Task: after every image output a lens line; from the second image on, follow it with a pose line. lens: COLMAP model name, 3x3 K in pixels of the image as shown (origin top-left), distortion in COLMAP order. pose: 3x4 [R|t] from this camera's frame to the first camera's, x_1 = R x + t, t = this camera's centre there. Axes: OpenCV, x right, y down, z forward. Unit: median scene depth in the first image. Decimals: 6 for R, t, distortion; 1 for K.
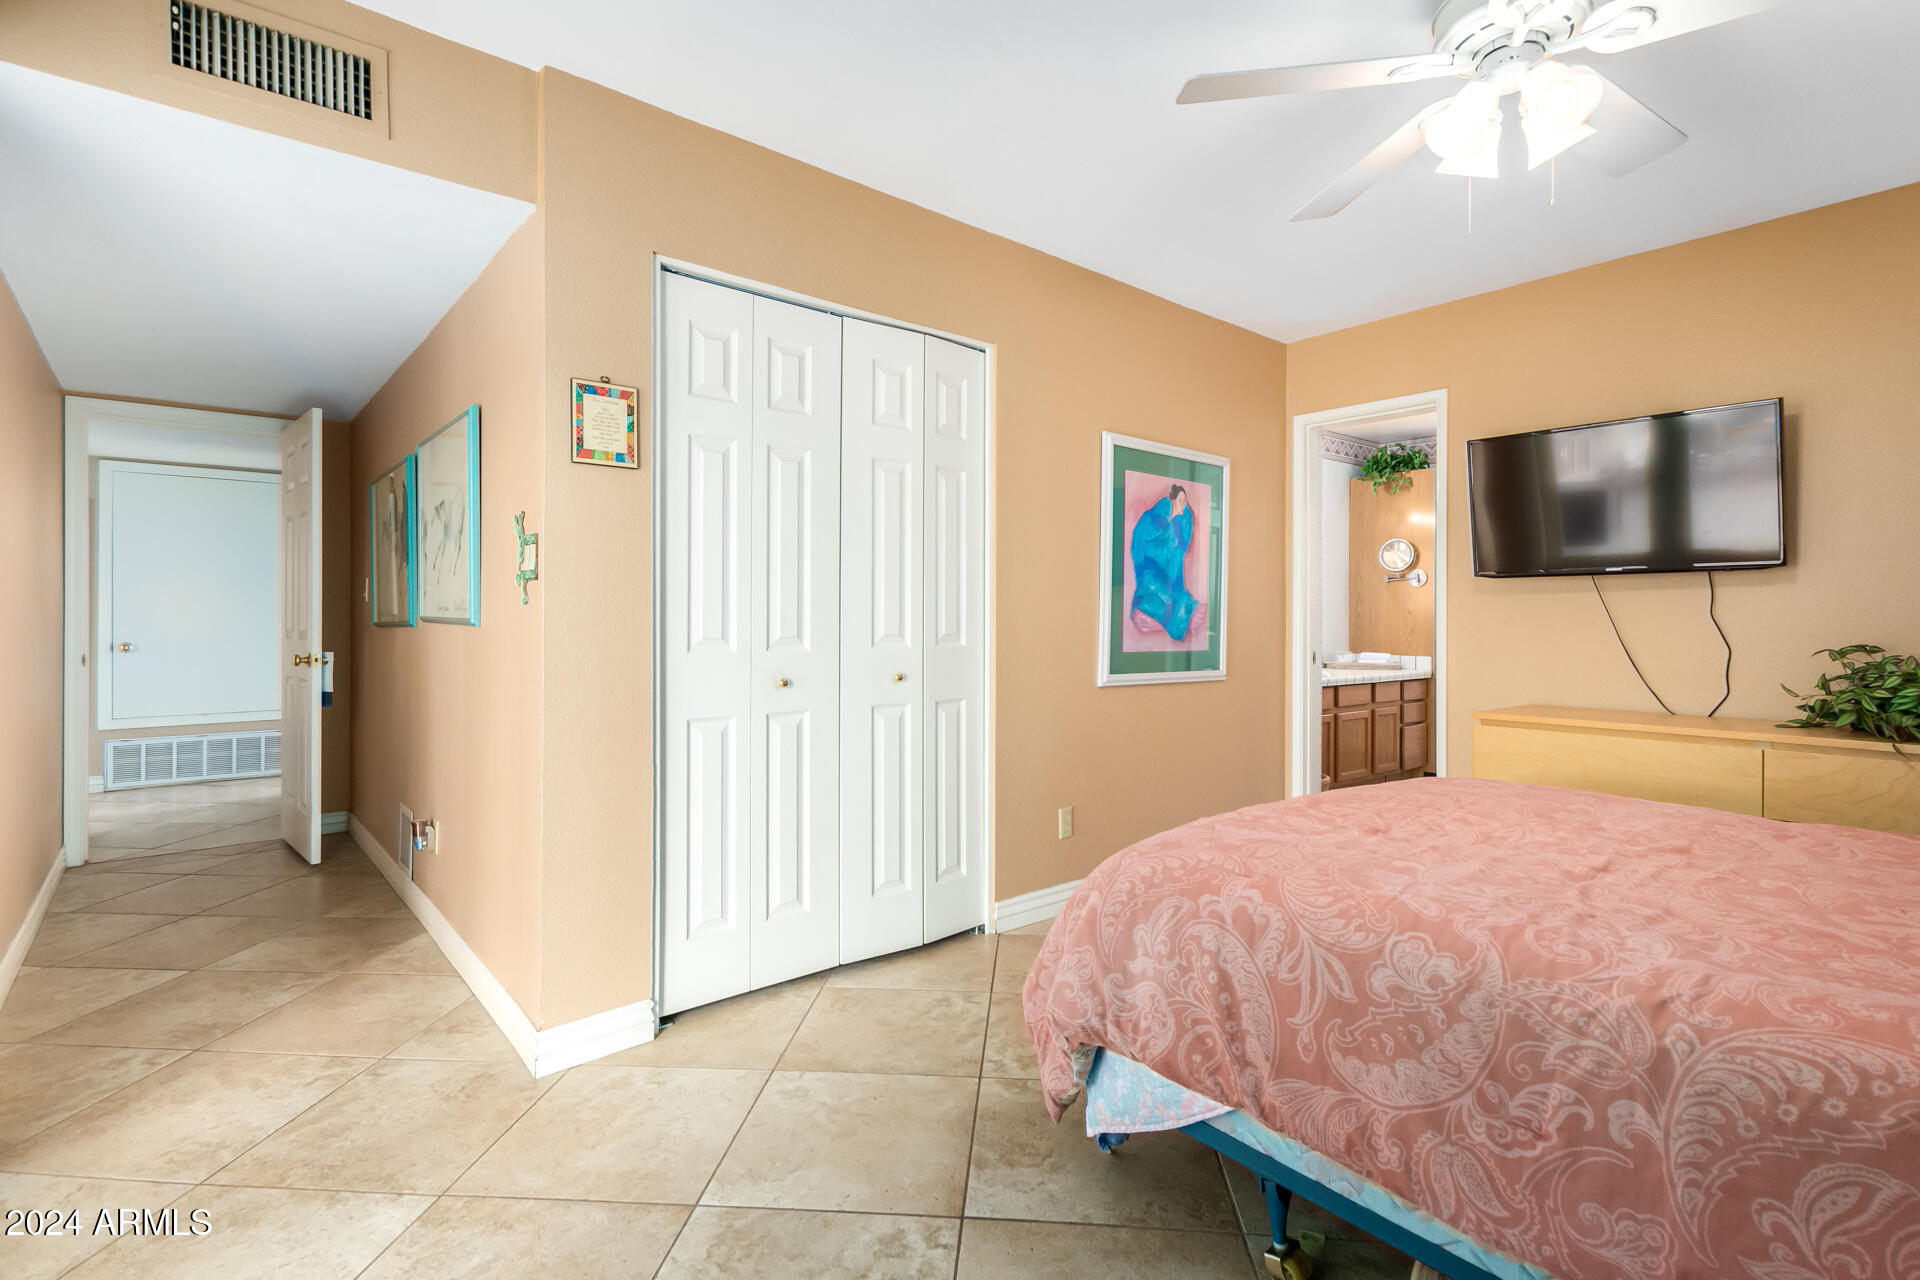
lens RADIAL K [[914.9, 0, 965.6], [0, 914.9, 622.8], [0, 0, 1]] dist [0.003532, -0.000665]
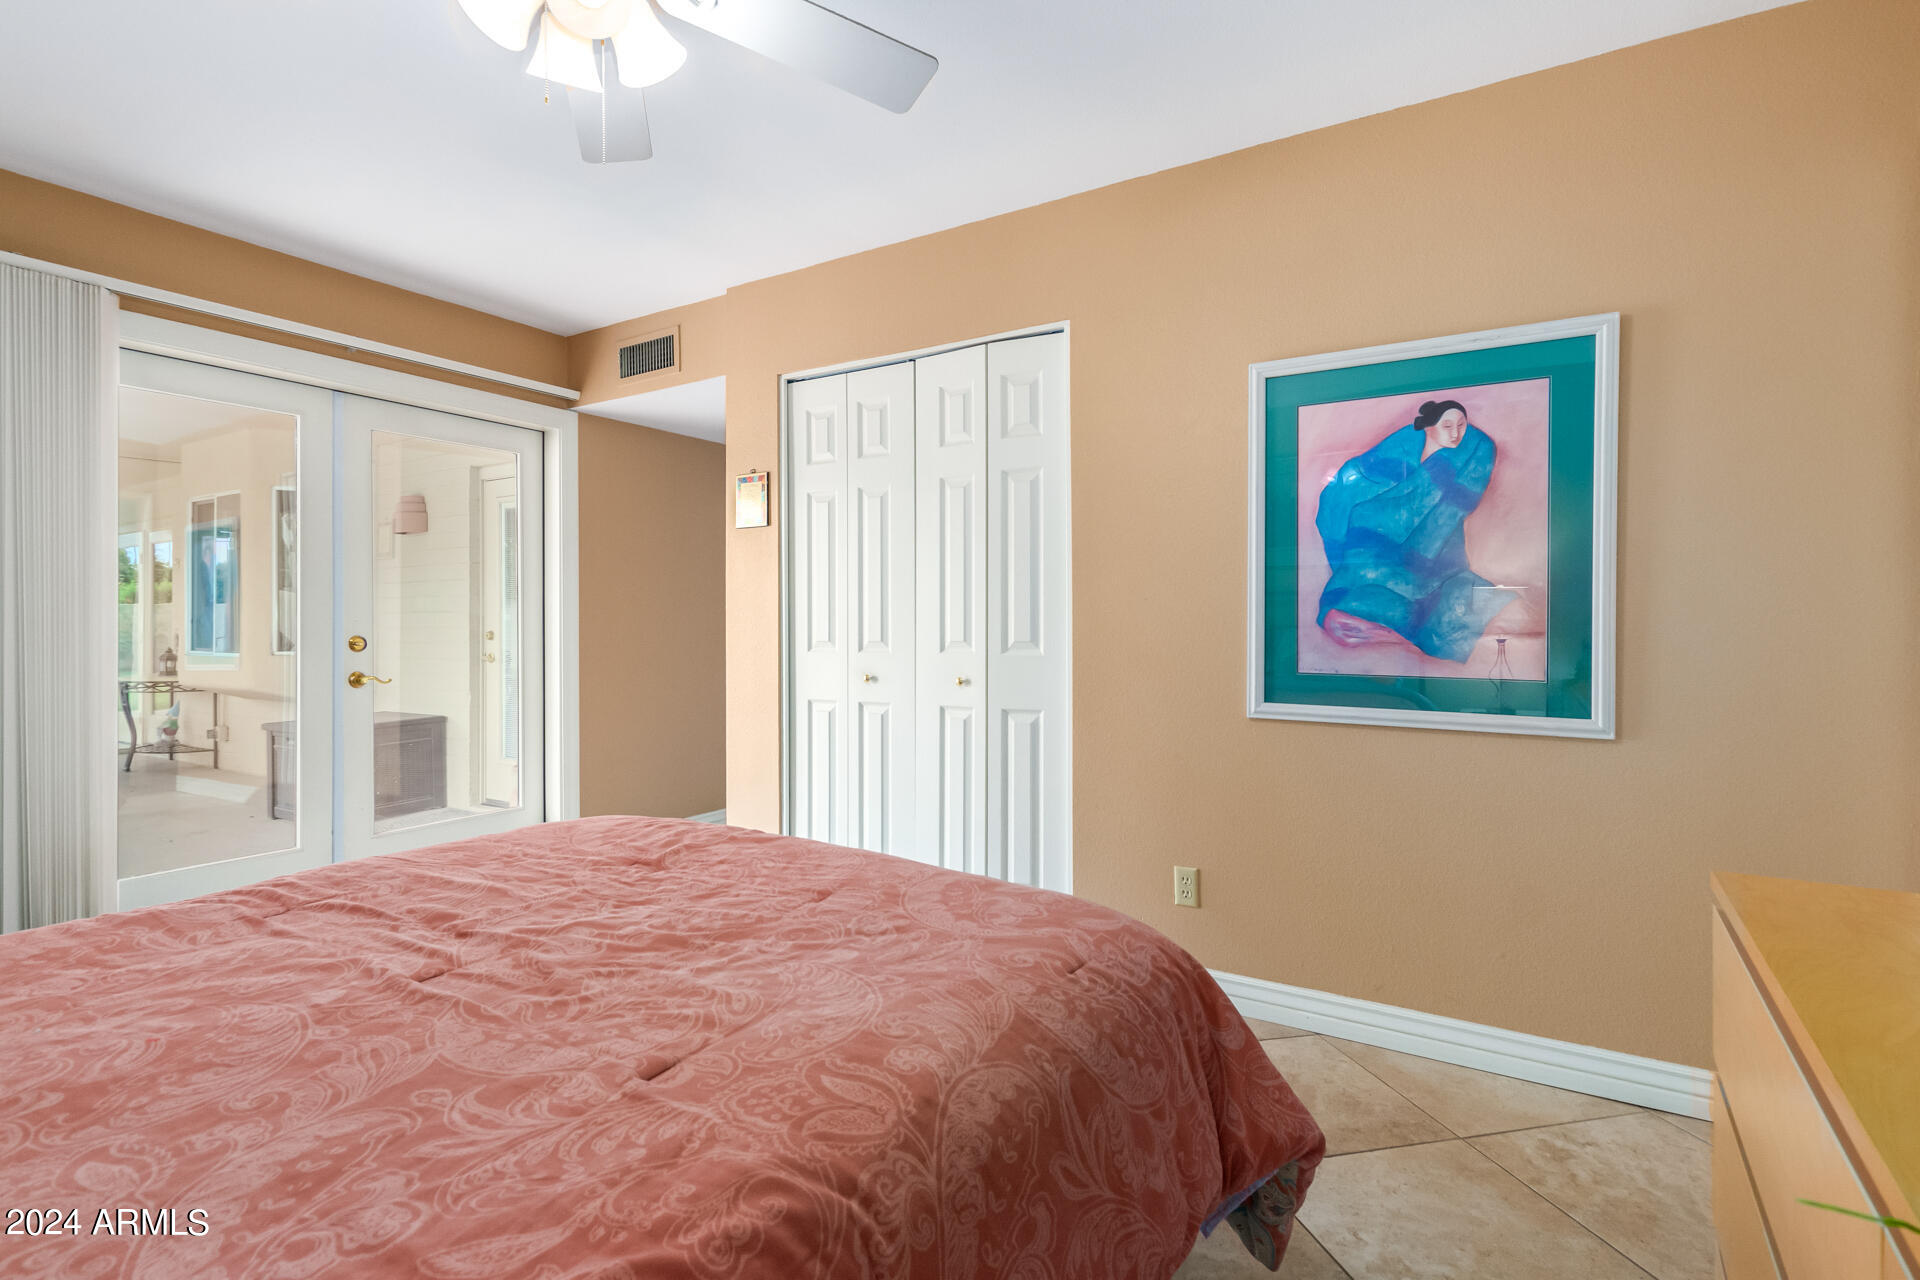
lens RADIAL K [[914.9, 0, 961.0], [0, 914.9, 629.2], [0, 0, 1]] dist [0.003532, -0.000665]
pose [[0.311355, -0.002724, -0.950290, 0.743043], [-0.004274, 0.999982, -0.004267, 0.003992], [0.950284, 0.005390, 0.311338, 0.539521]]
